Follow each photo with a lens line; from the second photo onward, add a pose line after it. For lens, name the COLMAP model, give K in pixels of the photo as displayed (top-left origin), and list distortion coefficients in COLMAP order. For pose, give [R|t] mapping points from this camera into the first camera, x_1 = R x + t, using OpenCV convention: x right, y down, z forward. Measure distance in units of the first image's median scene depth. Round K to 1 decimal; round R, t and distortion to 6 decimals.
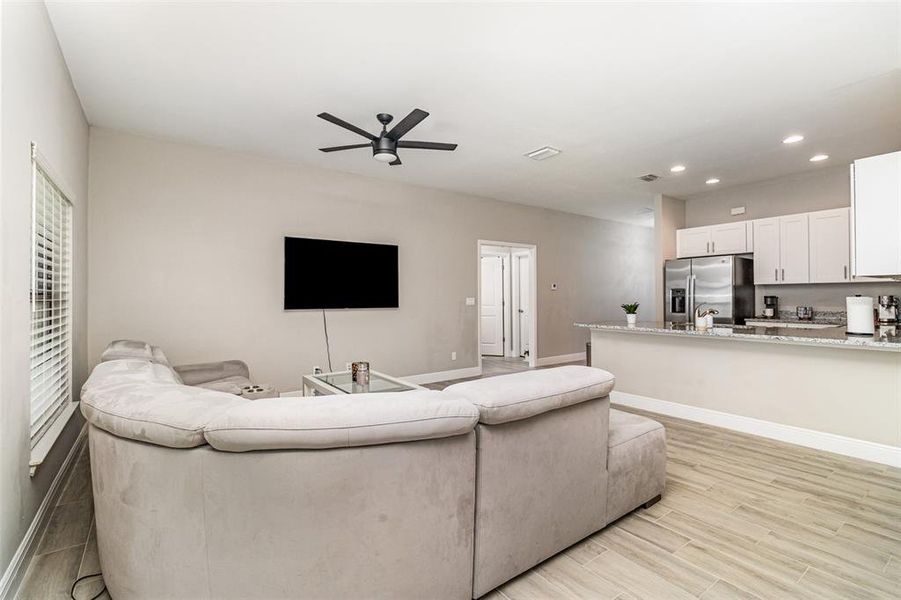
lens RADIAL K [[416.1, 0, 450.3], [0, 416.1, 294.7], [0, 0, 1]] dist [0.000589, 0.000214]
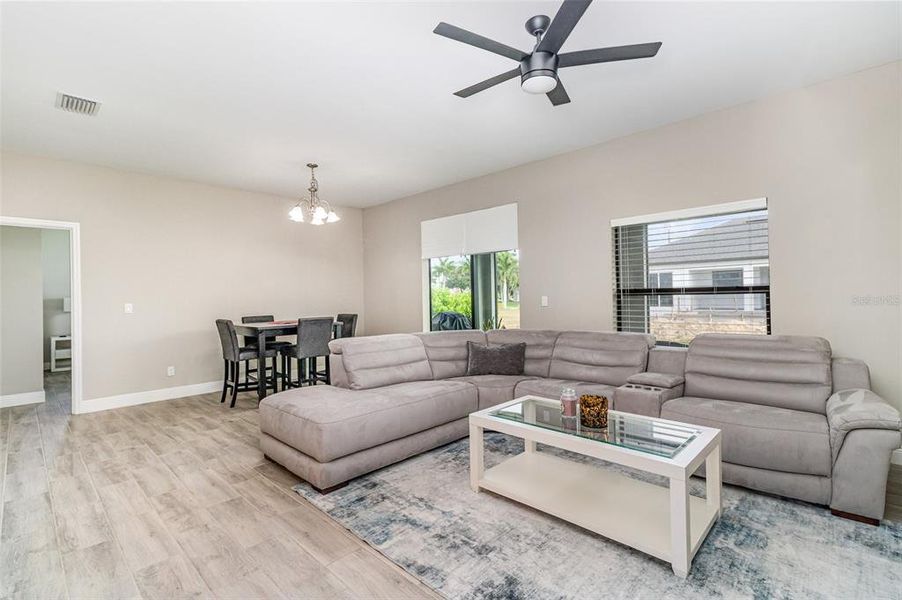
lens RADIAL K [[416.6, 0, 450.8], [0, 416.6, 294.7], [0, 0, 1]] dist [0.000589, 0.000214]
pose [[-0.984112, 0.021471, -0.176245, 0.138125], [0.024246, 0.999613, -0.013609, 0.016917], [0.175885, -0.017666, -0.984252, 2.089074]]
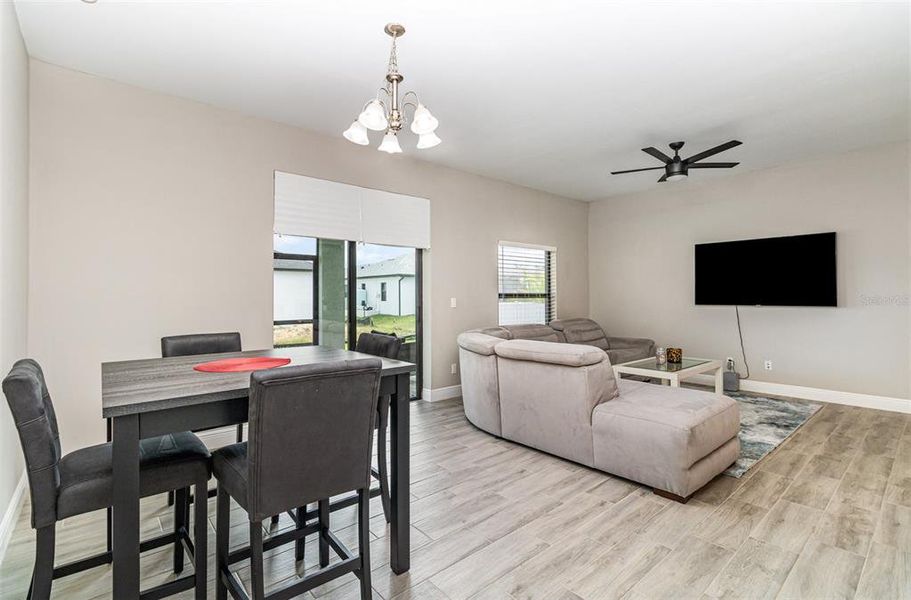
lens RADIAL K [[418.2, 0, 457.6], [0, 418.2, 294.7], [0, 0, 1]] dist [-0.001716, -0.000268]
pose [[0.083260, -0.000113, -0.996528, 1.265247], [0.011425, 0.999934, 0.000841, -0.004519], [0.996462, -0.011455, 0.083256, 0.346613]]
